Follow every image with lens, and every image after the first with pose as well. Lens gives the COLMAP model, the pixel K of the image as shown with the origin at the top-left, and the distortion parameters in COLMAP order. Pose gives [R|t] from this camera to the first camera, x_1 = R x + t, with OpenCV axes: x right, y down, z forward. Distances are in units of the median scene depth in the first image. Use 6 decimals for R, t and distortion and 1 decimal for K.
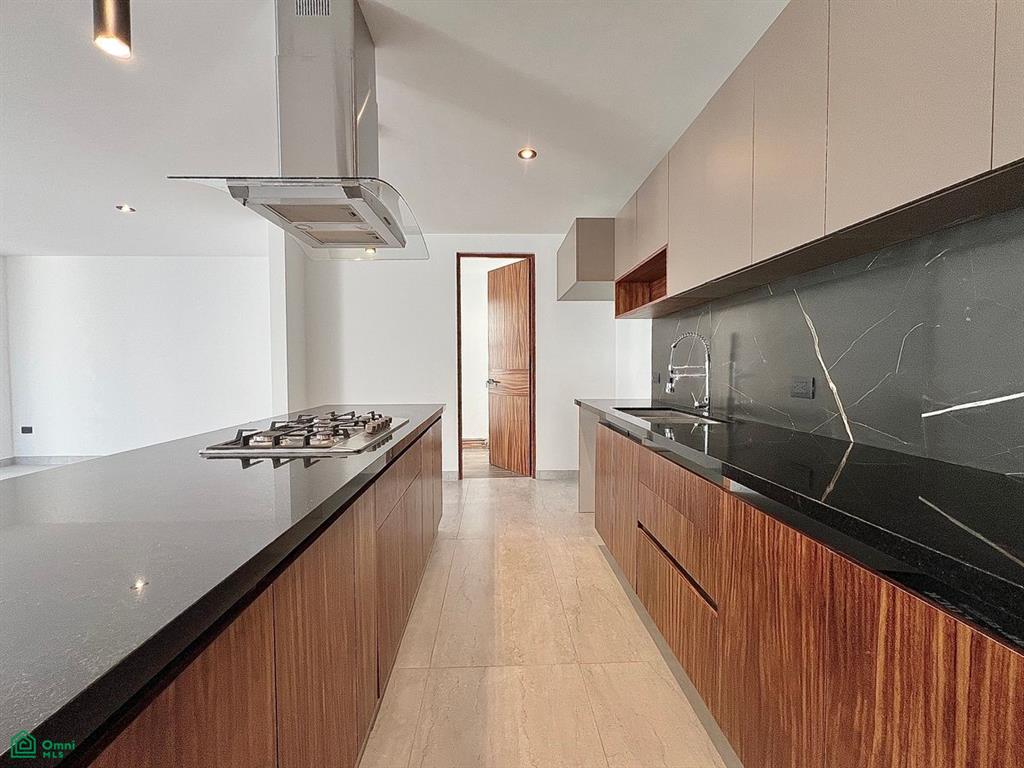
lens RADIAL K [[409.8, 0, 510.0], [0, 409.8, 380.0], [0, 0, 1]] dist [-0.001518, -0.000219]
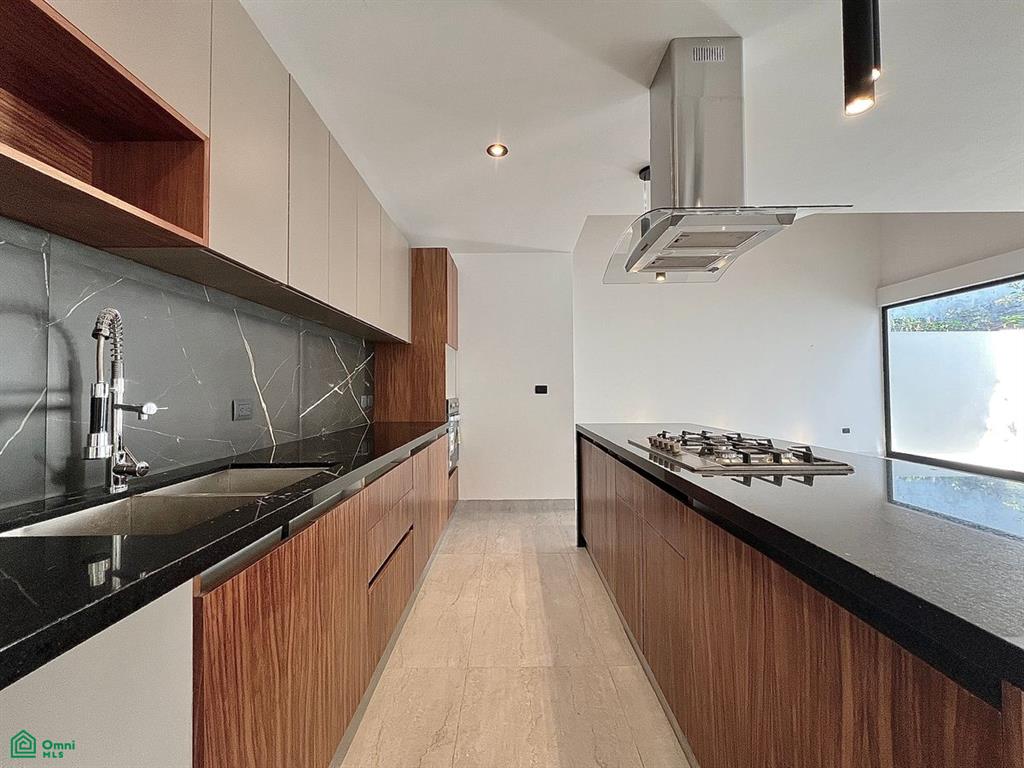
lens RADIAL K [[409.8, 0, 510.0], [0, 409.8, 380.0], [0, 0, 1]] dist [-0.001518, -0.000219]
pose [[-0.999301, 0.013676, 0.034781, 0.010749], [0.013883, 0.999887, 0.005736, -0.054674], [-0.034699, 0.006215, -0.999378, 2.094055]]
